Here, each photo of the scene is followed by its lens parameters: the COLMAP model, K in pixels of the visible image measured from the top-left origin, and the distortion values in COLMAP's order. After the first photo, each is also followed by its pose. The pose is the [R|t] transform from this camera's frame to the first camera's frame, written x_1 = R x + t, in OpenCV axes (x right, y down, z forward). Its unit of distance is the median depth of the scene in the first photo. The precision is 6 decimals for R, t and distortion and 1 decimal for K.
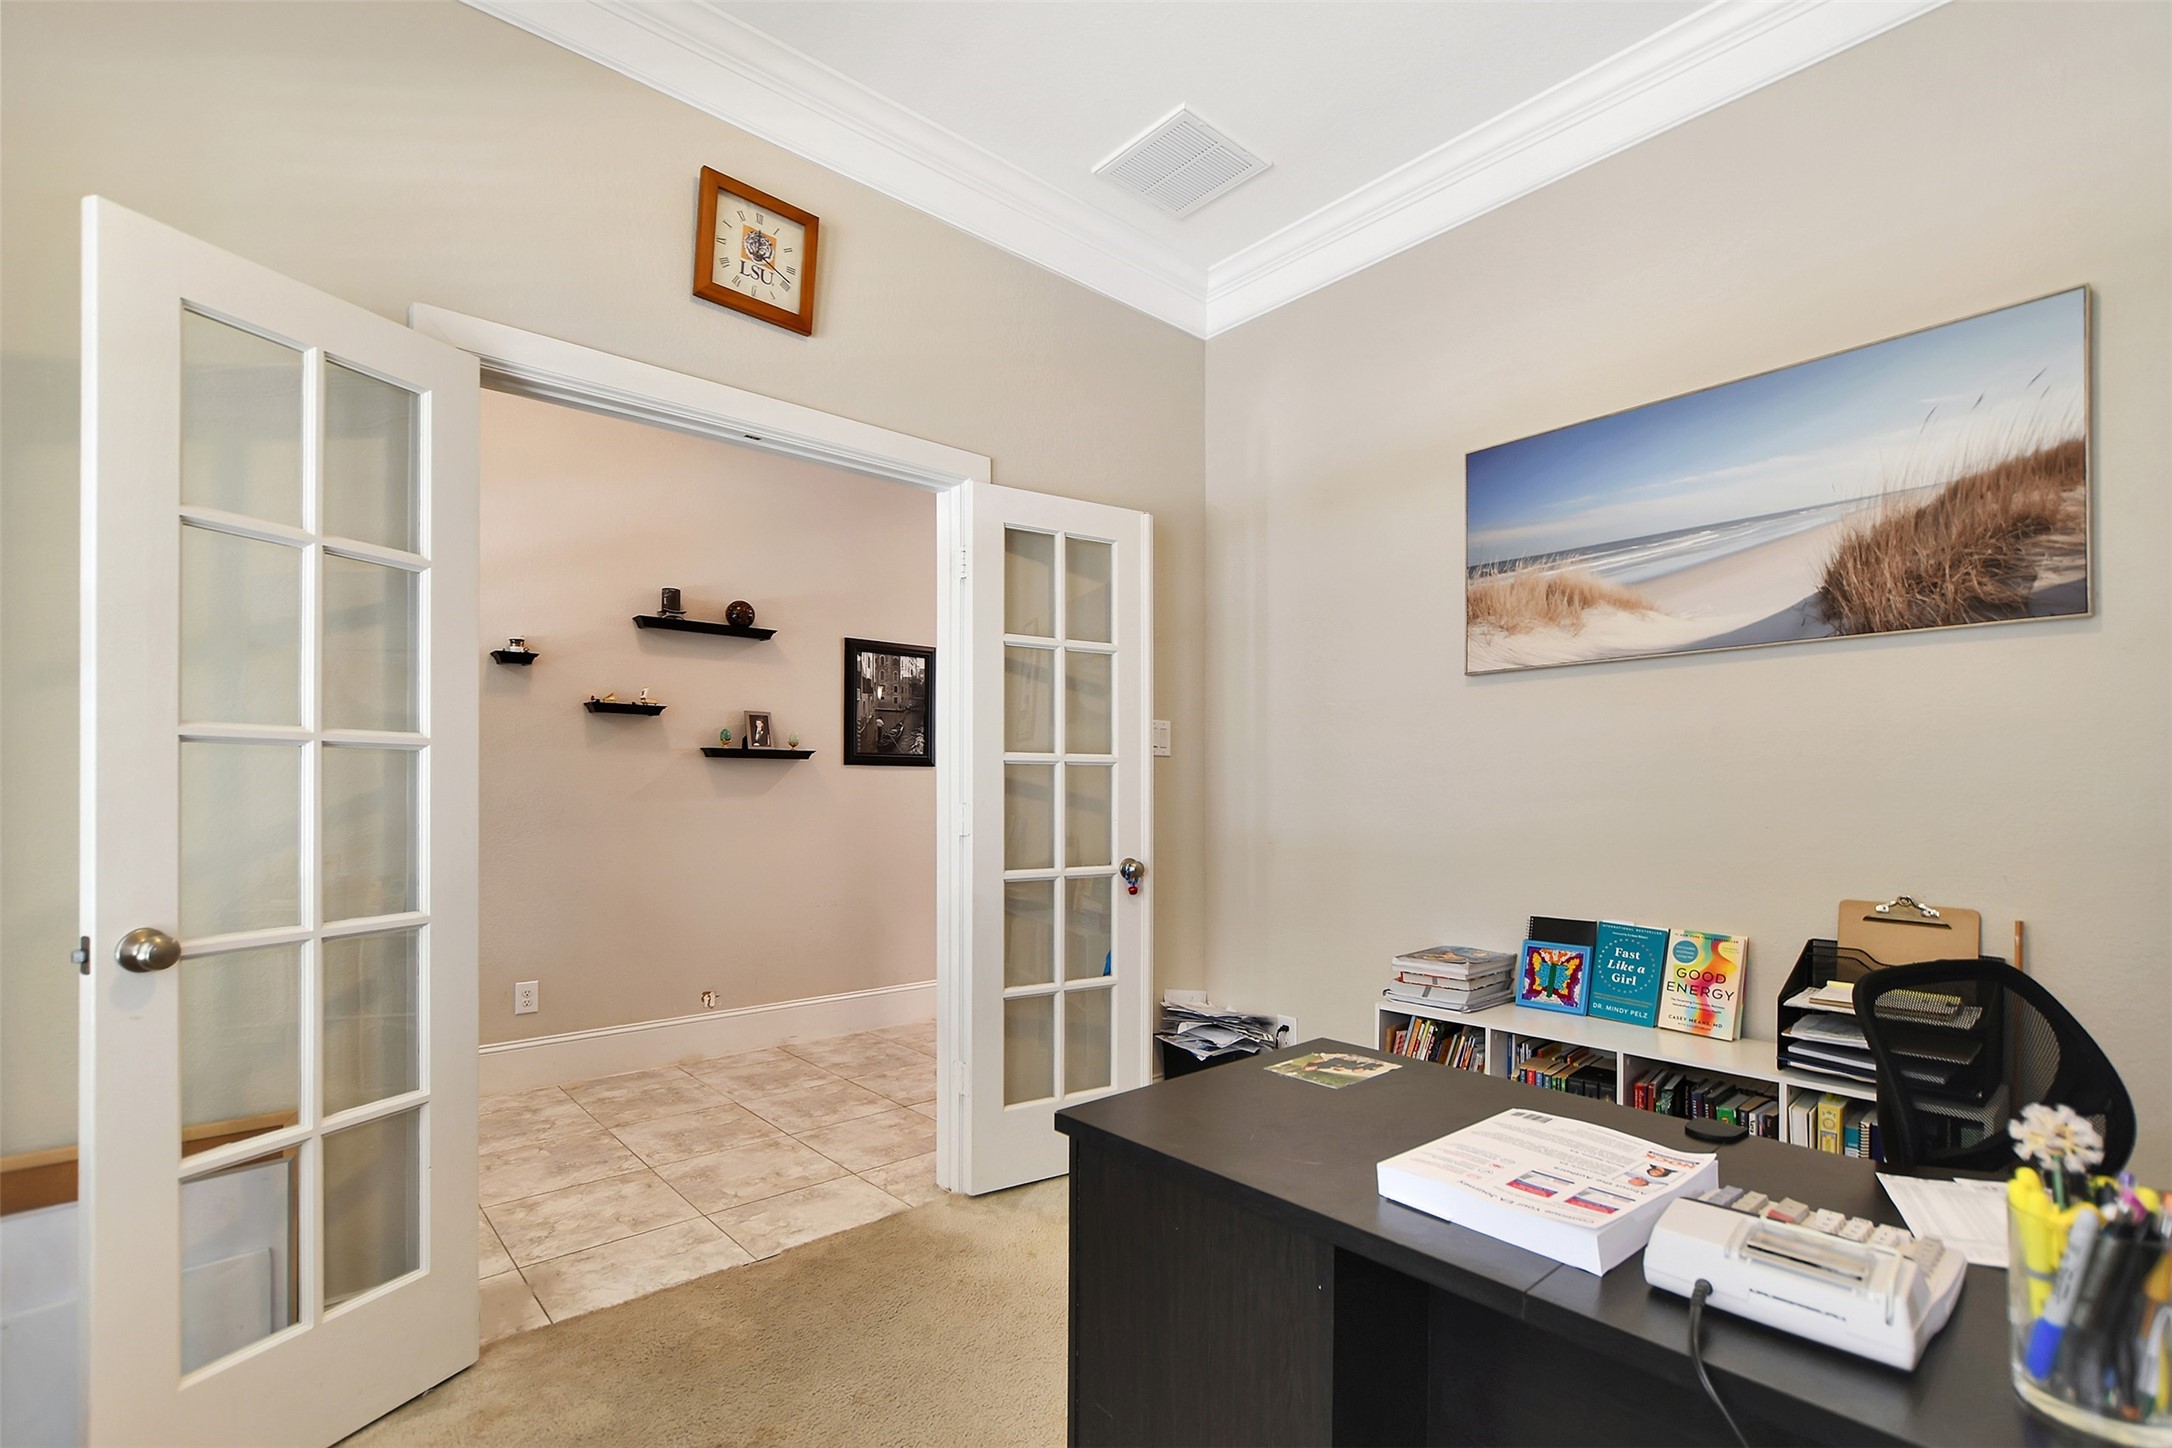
lens RADIAL K [[971.1, 0, 1039.0], [0, 971.1, 790.3], [0, 0, 1]] dist [-0.016531, 0.003322]
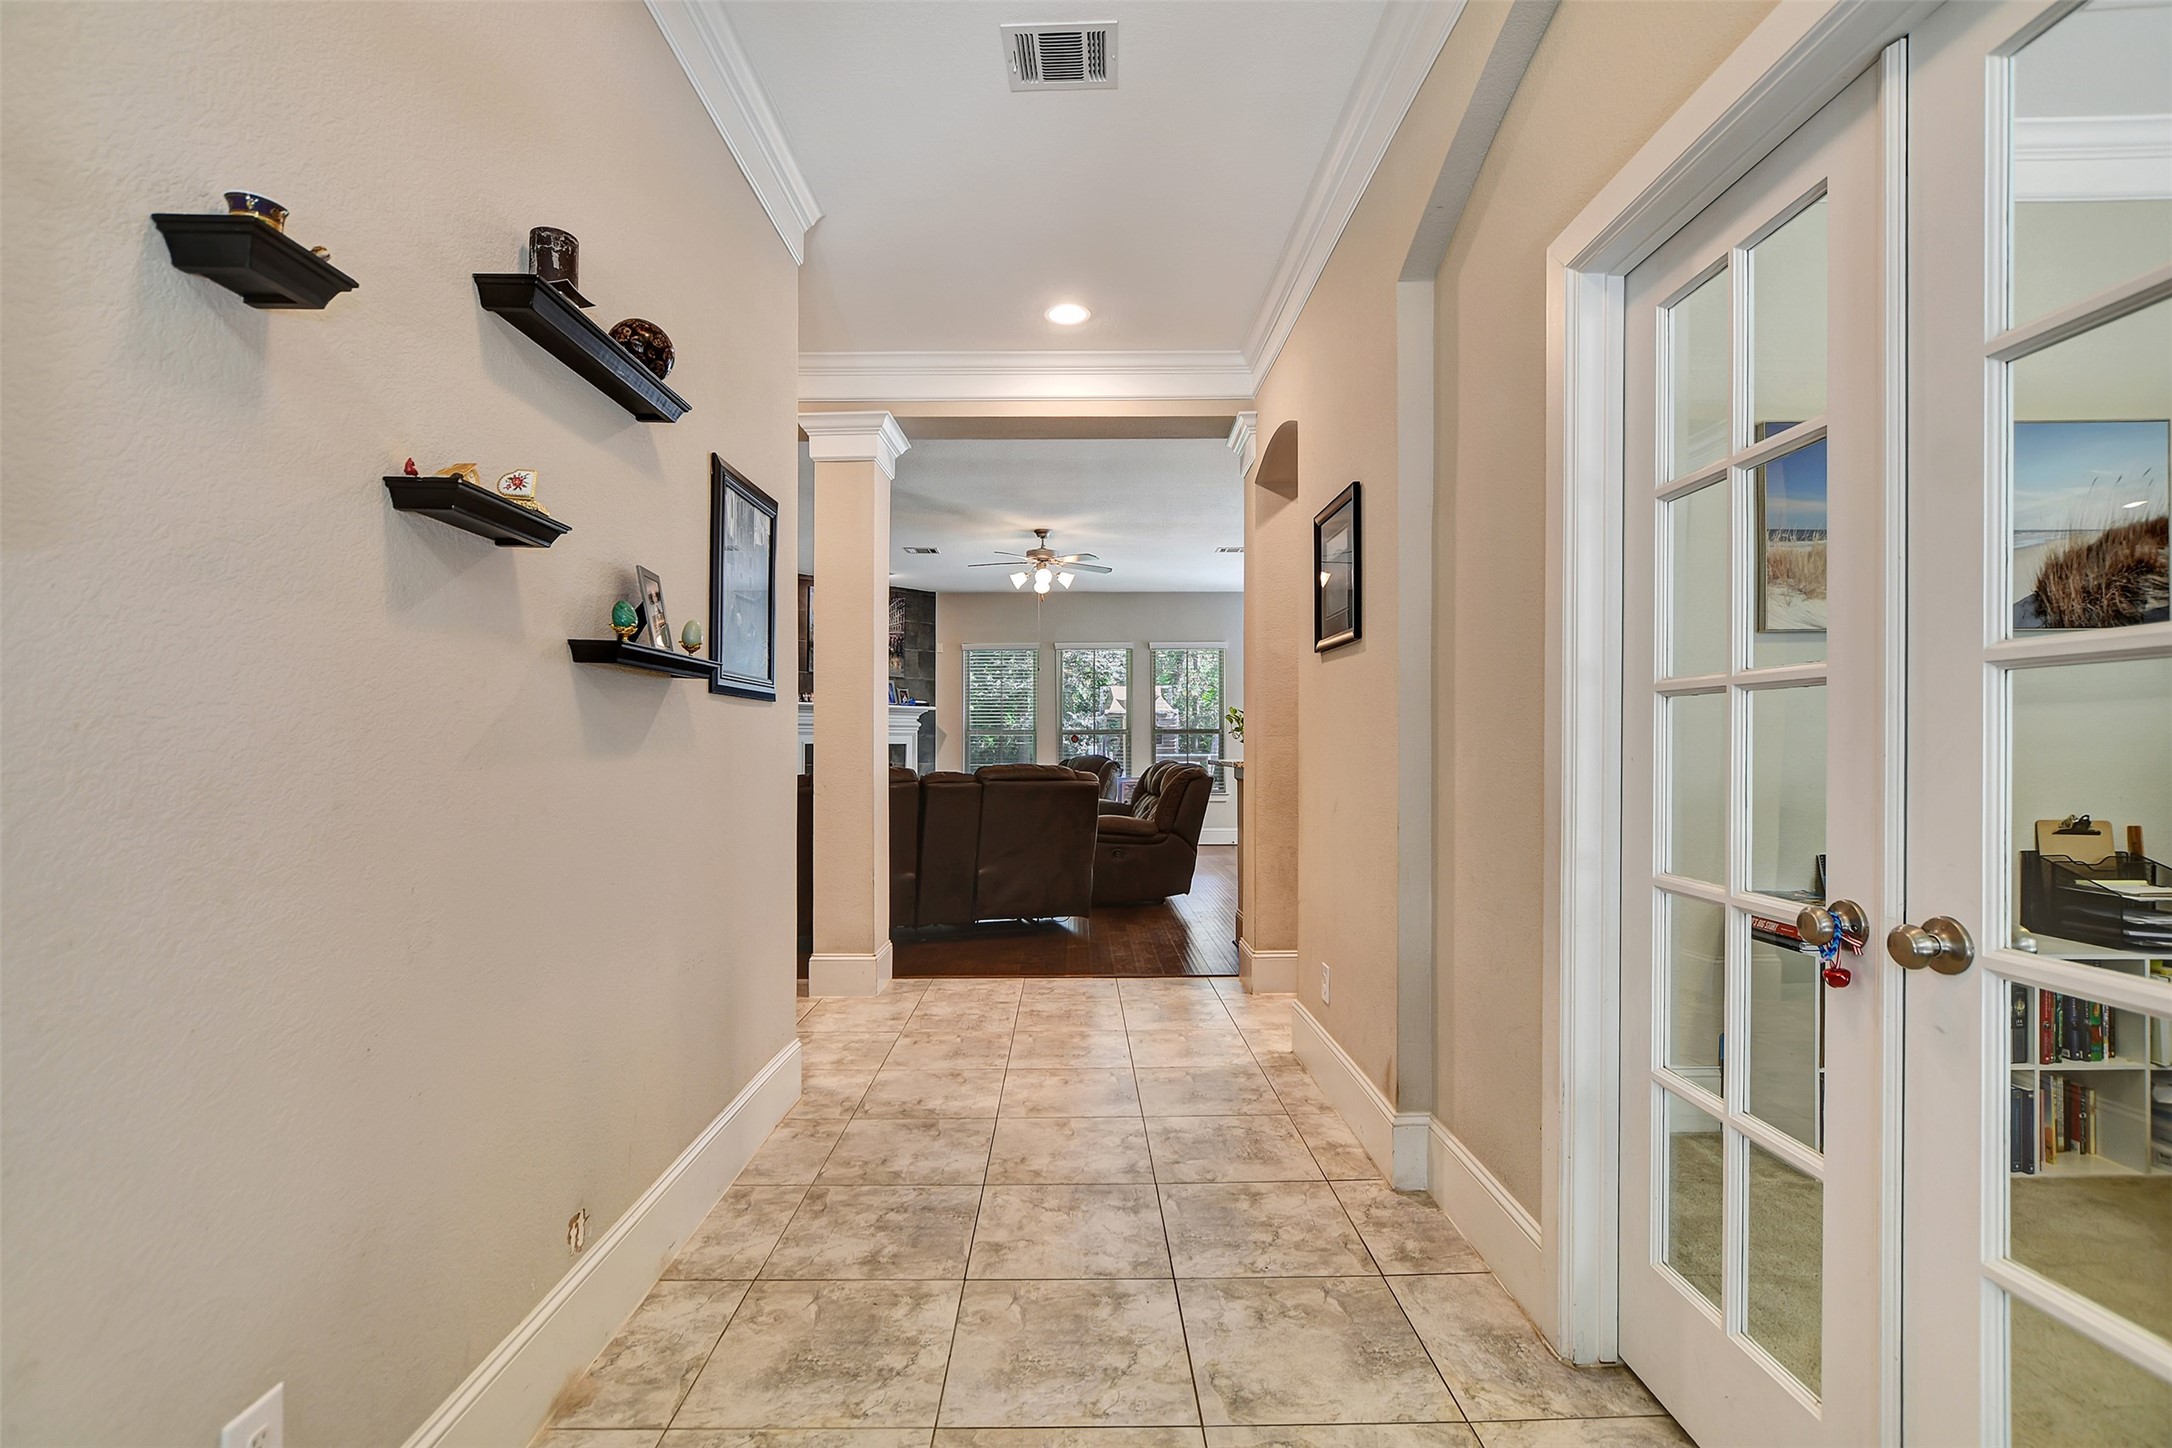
lens RADIAL K [[971.1, 0, 1043.0], [0, 971.1, 754.9], [0, 0, 1]] dist [-0.016531, 0.003322]
pose [[0.643511, -0.006831, 0.765407, -1.157614], [0.003064, 0.999975, 0.006348, 0.007412], [-0.765431, -0.001740, 0.643515, 1.241600]]
